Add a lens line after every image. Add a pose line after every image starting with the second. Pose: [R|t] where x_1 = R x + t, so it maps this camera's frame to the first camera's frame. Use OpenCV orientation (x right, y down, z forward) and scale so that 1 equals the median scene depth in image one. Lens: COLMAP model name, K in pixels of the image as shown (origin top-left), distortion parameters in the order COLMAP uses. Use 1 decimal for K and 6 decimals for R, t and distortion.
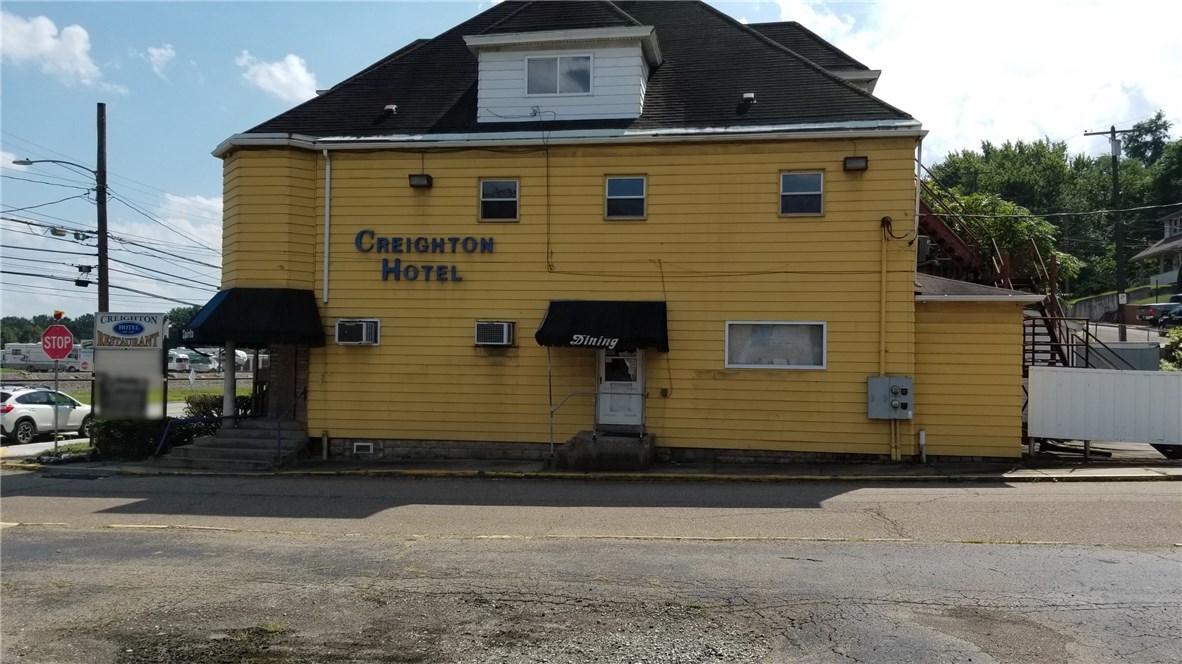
lens RADIAL K [[931.9, 0, 591.0], [0, 931.9, 332.0], [0, 0, 1]] dist [0.084208, -0.139403]
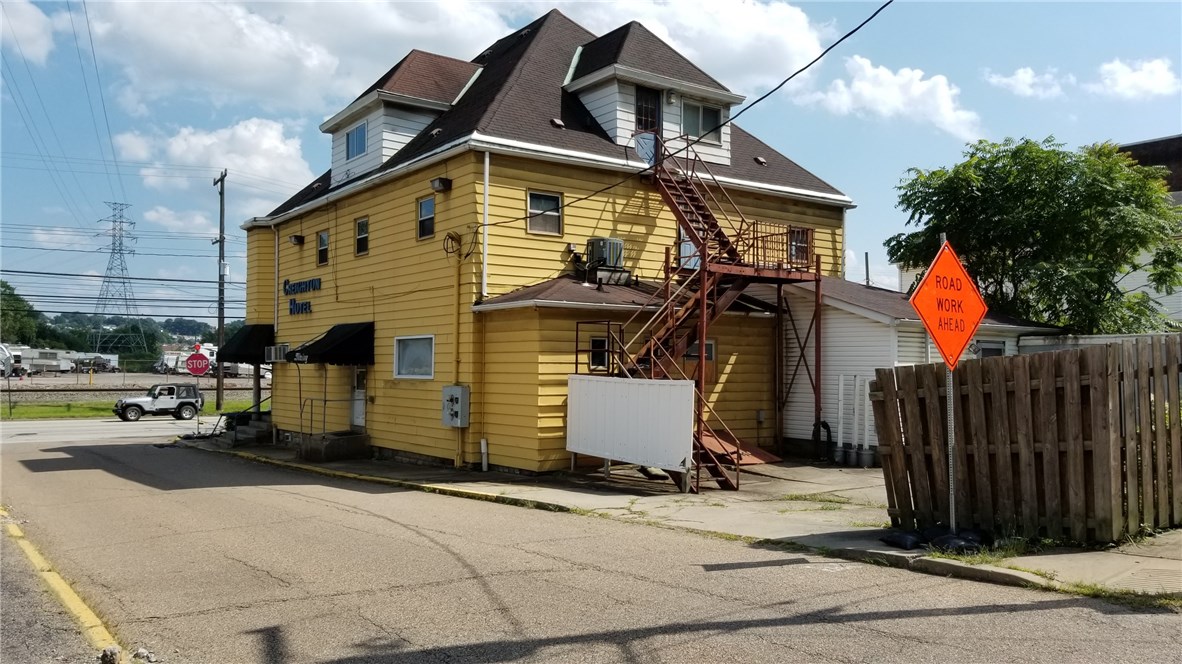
lens RADIAL K [[931.9, 0, 591.0], [0, 931.9, 332.0], [0, 0, 1]] dist [0.084208, -0.139403]
pose [[0.712563, -0.038774, -0.700535, 1.058963], [0.034371, 0.999202, -0.020344, 0.012774], [0.700765, -0.009582, 0.713328, 0.336853]]
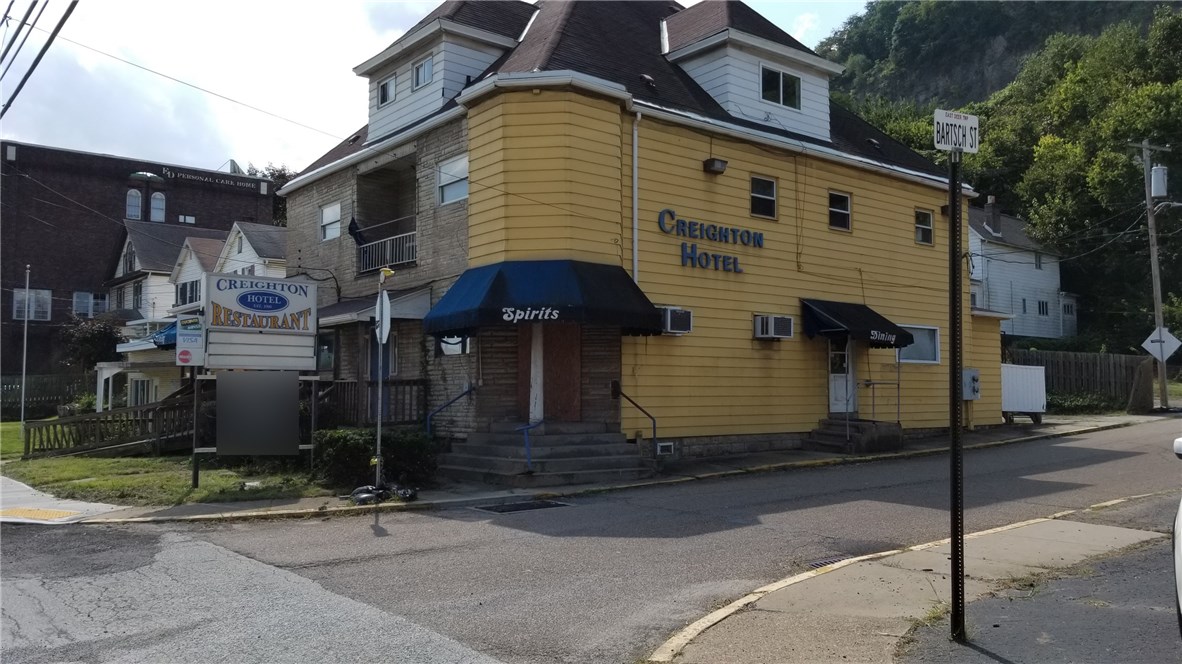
lens RADIAL K [[931.9, 0, 591.0], [0, 931.9, 332.0], [0, 0, 1]] dist [0.084208, -0.139403]
pose [[0.668530, 0.032290, 0.742984, -0.978985], [-0.019312, 0.999474, -0.026061, 0.036567], [-0.743434, 0.003074, 0.668802, 0.453720]]
